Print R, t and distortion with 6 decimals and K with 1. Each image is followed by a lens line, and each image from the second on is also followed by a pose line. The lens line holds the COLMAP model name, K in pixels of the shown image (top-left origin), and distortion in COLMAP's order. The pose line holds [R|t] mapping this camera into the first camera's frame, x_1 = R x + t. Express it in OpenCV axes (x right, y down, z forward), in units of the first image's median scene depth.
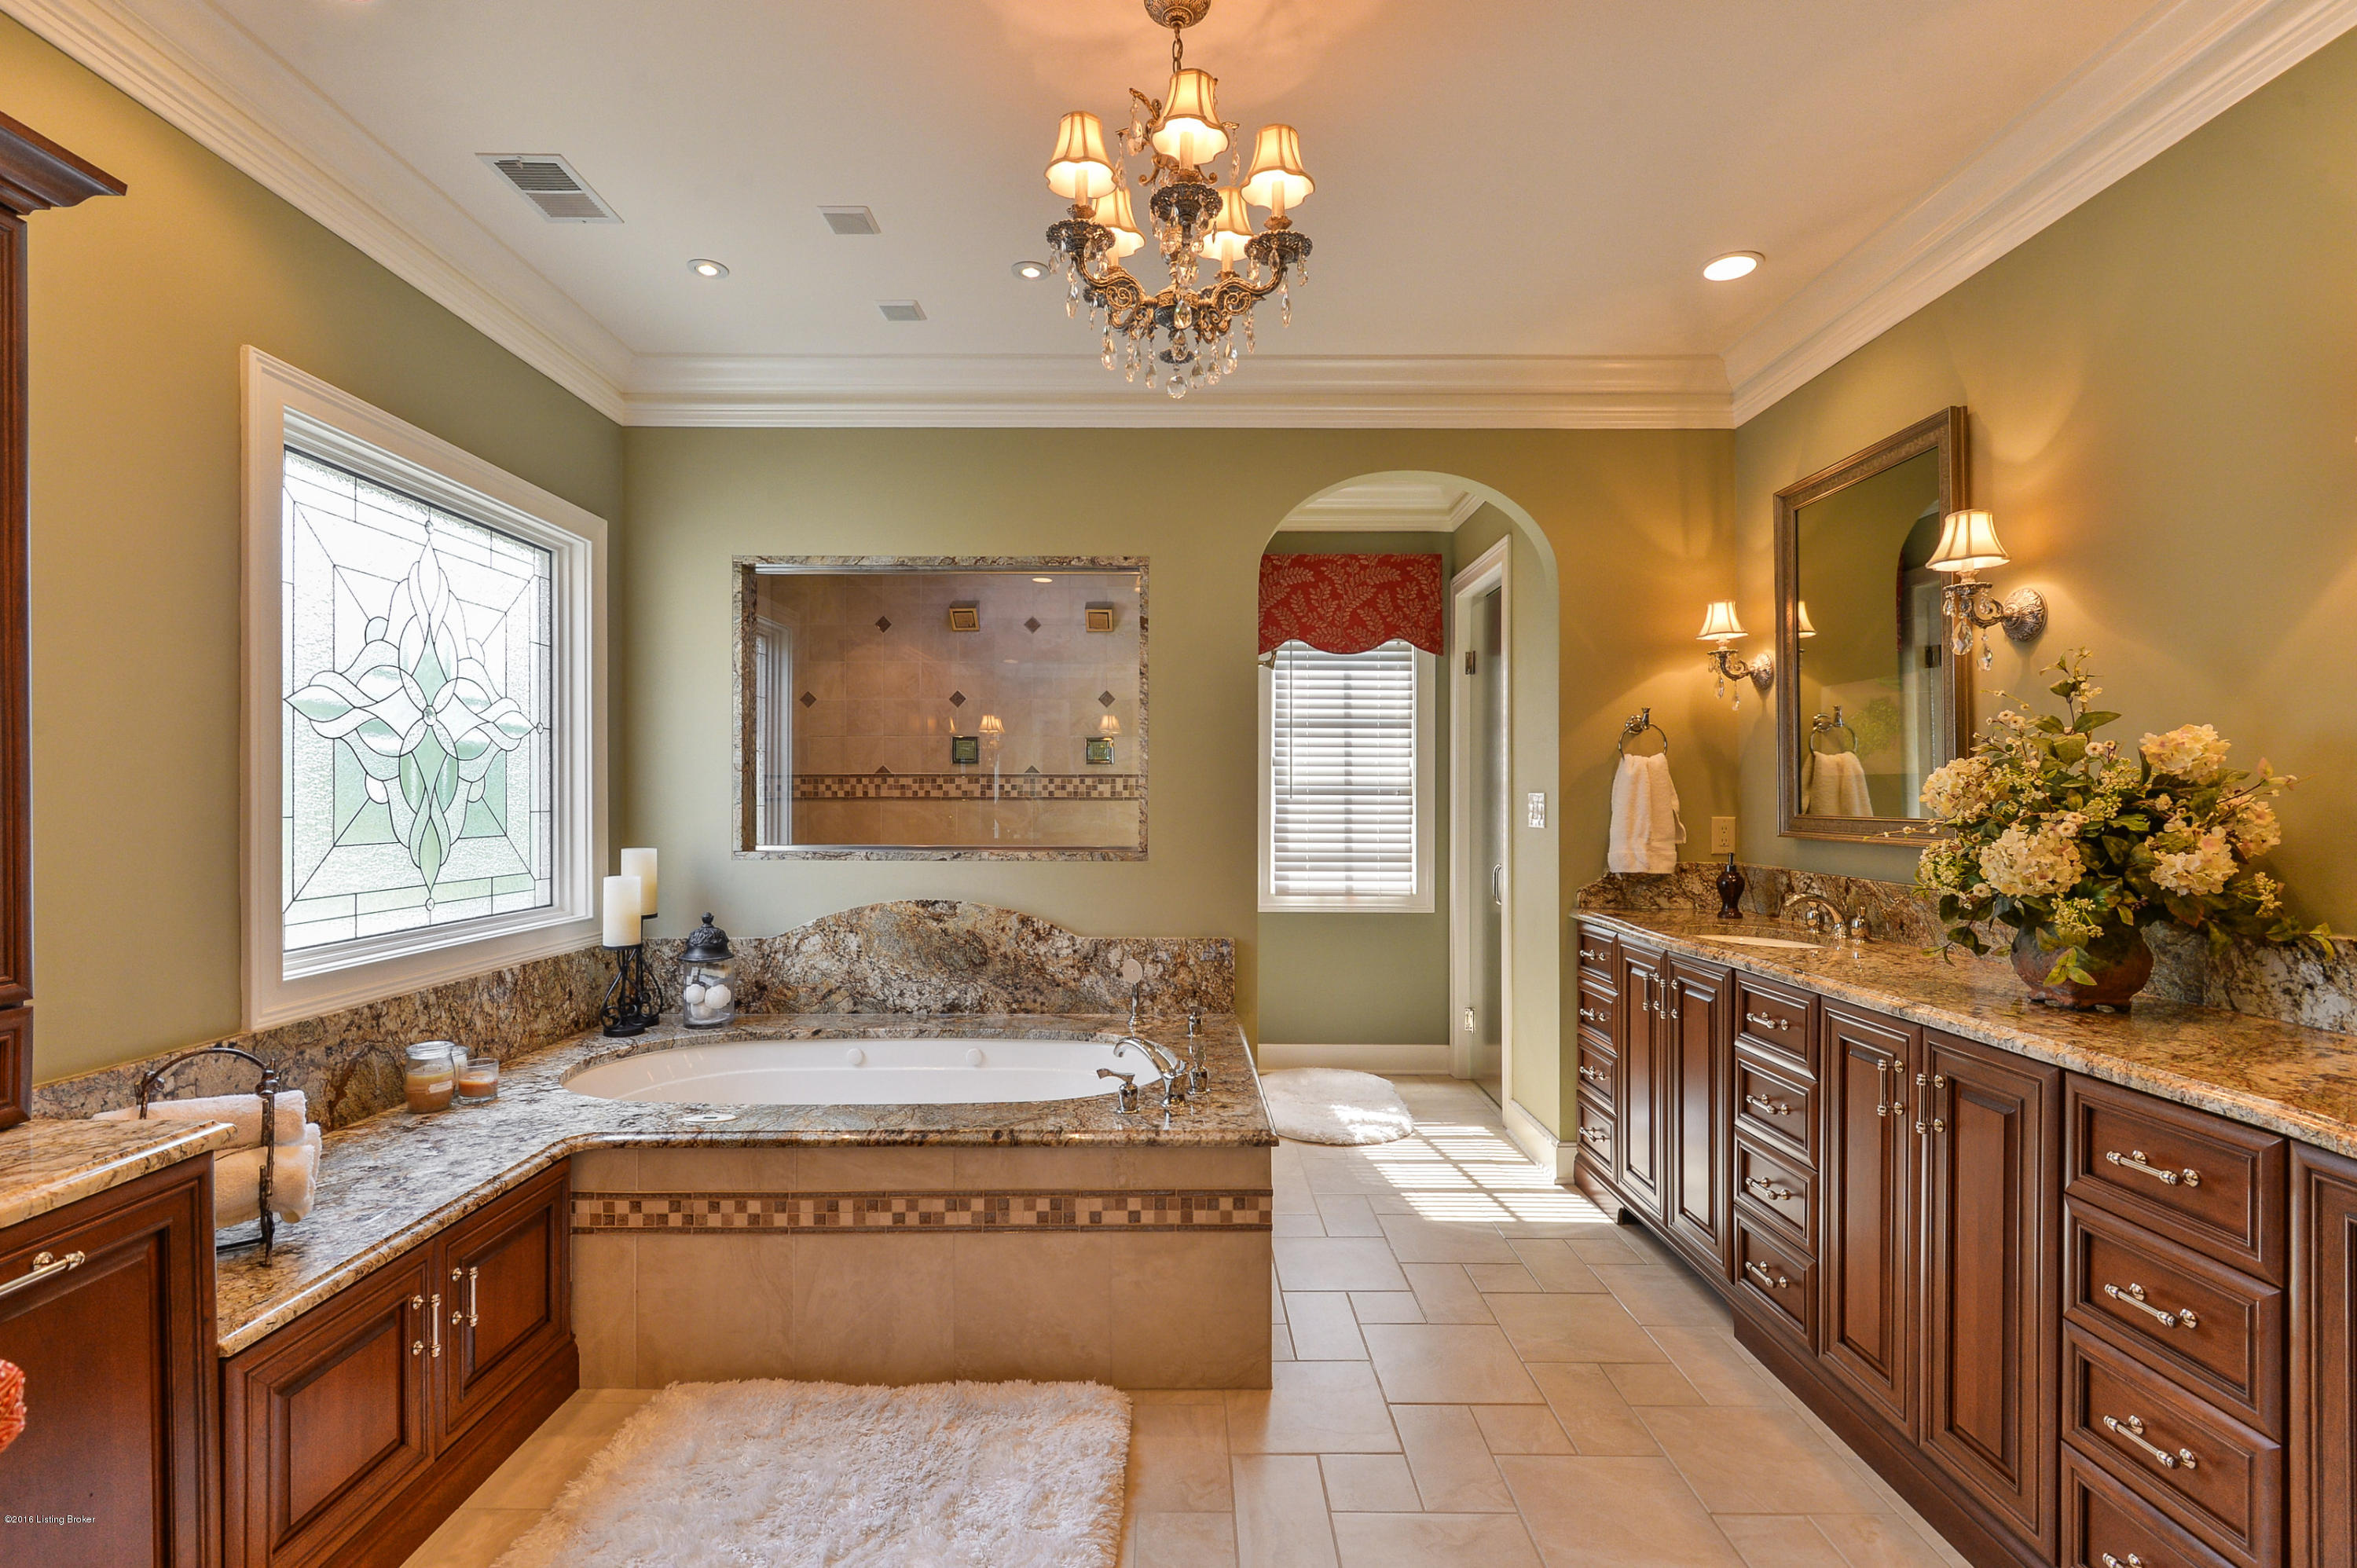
lens RADIAL K [[1083.3, 0, 1178.1], [0, 1083.3, 794.4], [0, 0, 1]] dist [-0.000271, -0.000060]
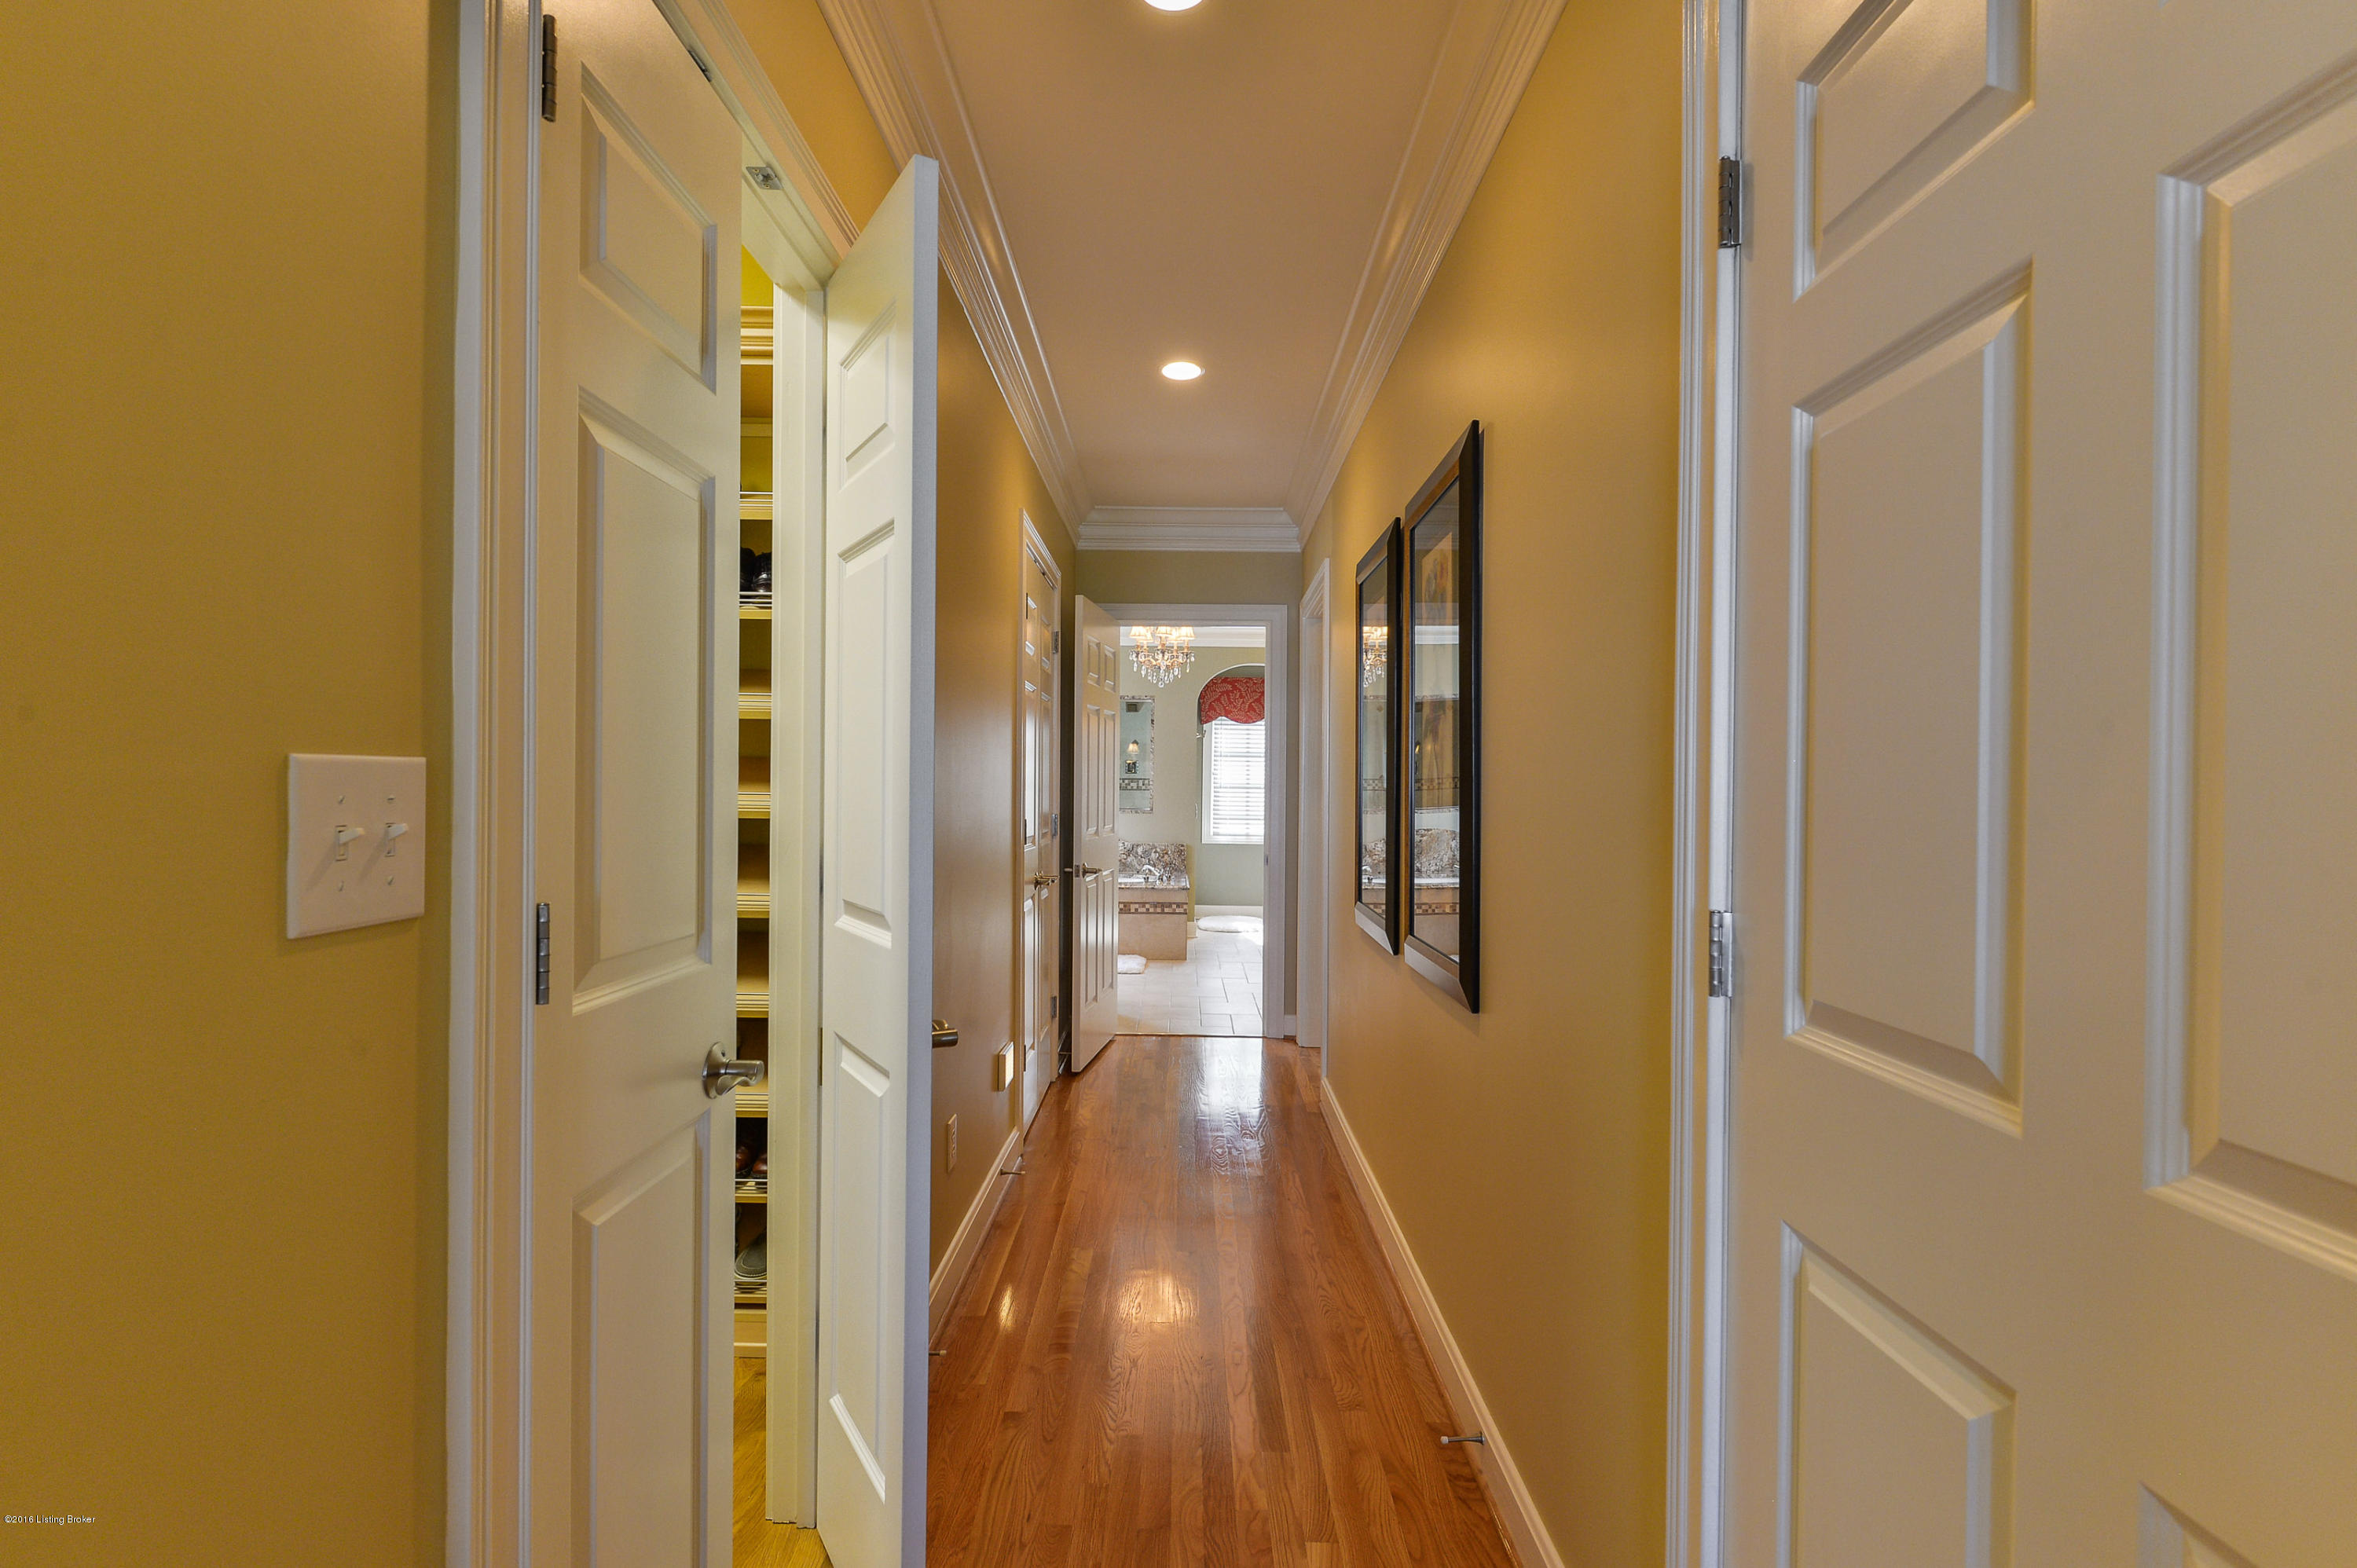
lens RADIAL K [[1083.3, 0, 1178.3], [0, 1083.3, 785.8], [0, 0, 1]] dist [-0.000271, -0.000060]
pose [[0.999916, 0.006033, -0.011478, 0.044943], [-0.006030, 0.999982, 0.000281, -0.005039], [0.011480, -0.000212, 0.999934, -1.162057]]
